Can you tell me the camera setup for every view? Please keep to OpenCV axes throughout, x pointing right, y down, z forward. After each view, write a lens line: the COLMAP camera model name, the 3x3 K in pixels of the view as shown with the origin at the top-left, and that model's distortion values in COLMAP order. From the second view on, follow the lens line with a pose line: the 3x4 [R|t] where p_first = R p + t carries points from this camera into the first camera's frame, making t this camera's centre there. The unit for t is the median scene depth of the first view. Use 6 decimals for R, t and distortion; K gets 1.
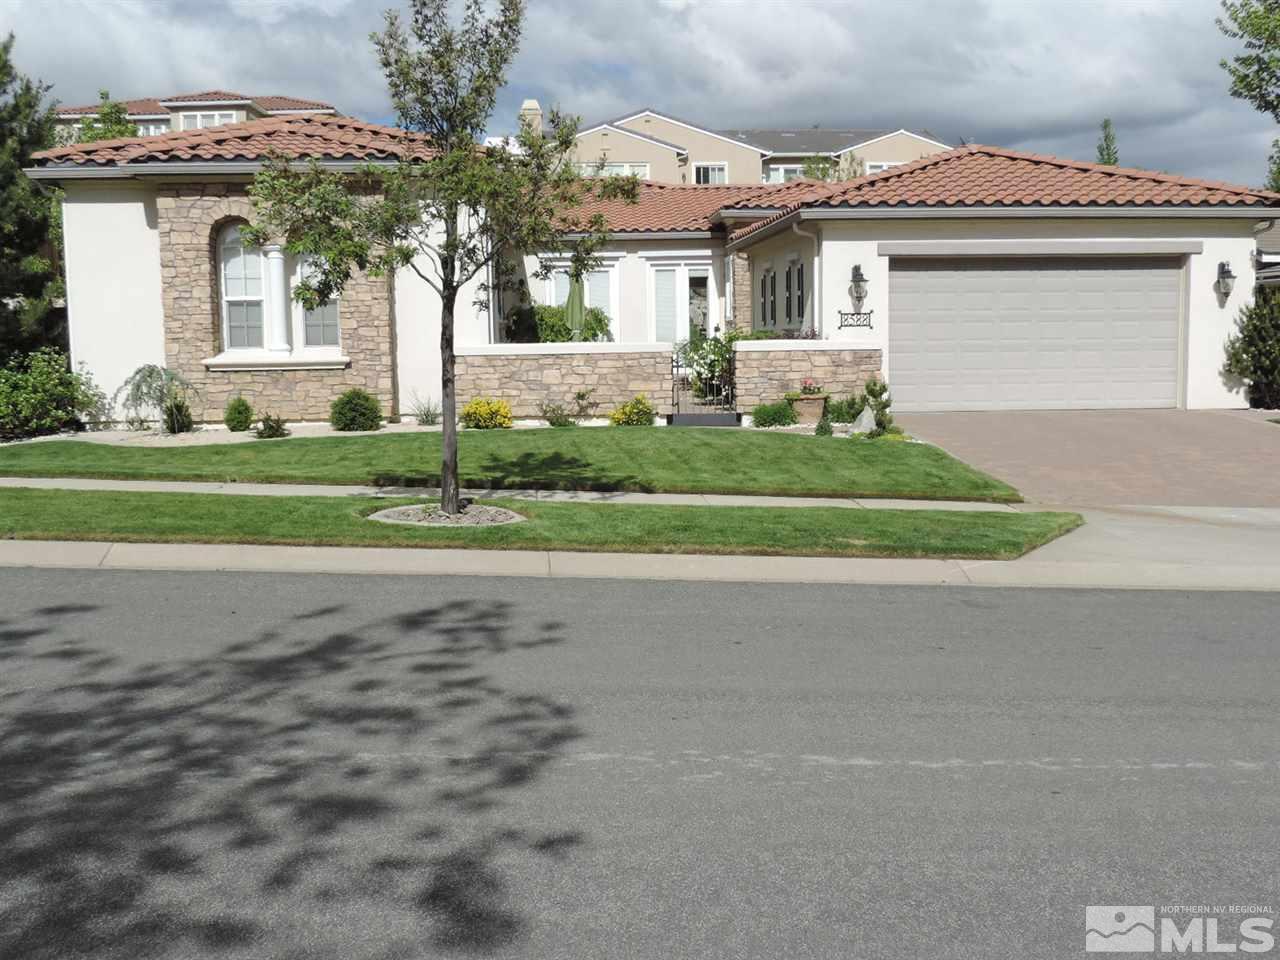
lens RADIAL K [[916.2, 0, 640.4], [0, 916.2, 479.2], [0, 0, 1]] dist [-0.009456, 0.002478]
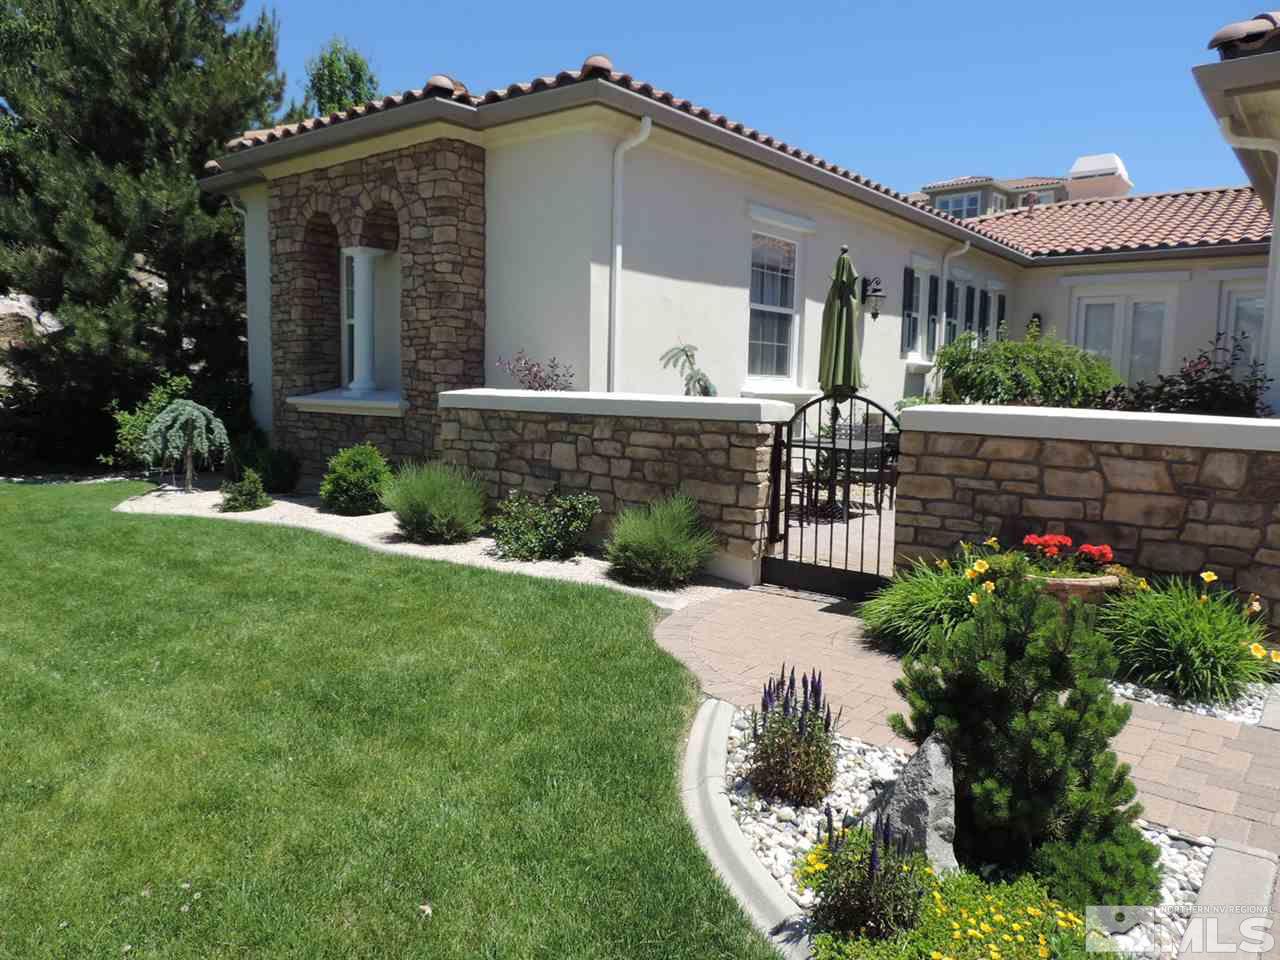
lens RADIAL K [[916.2, 0, 637.9], [0, 916.2, 480.5], [0, 0, 1]] dist [-0.009456, 0.002478]
pose [[0.737952, 0.101965, -0.667105, 0.287998], [-0.132168, 0.991213, 0.005300, -0.105009], [0.661784, 0.084258, 0.744945, 0.625331]]
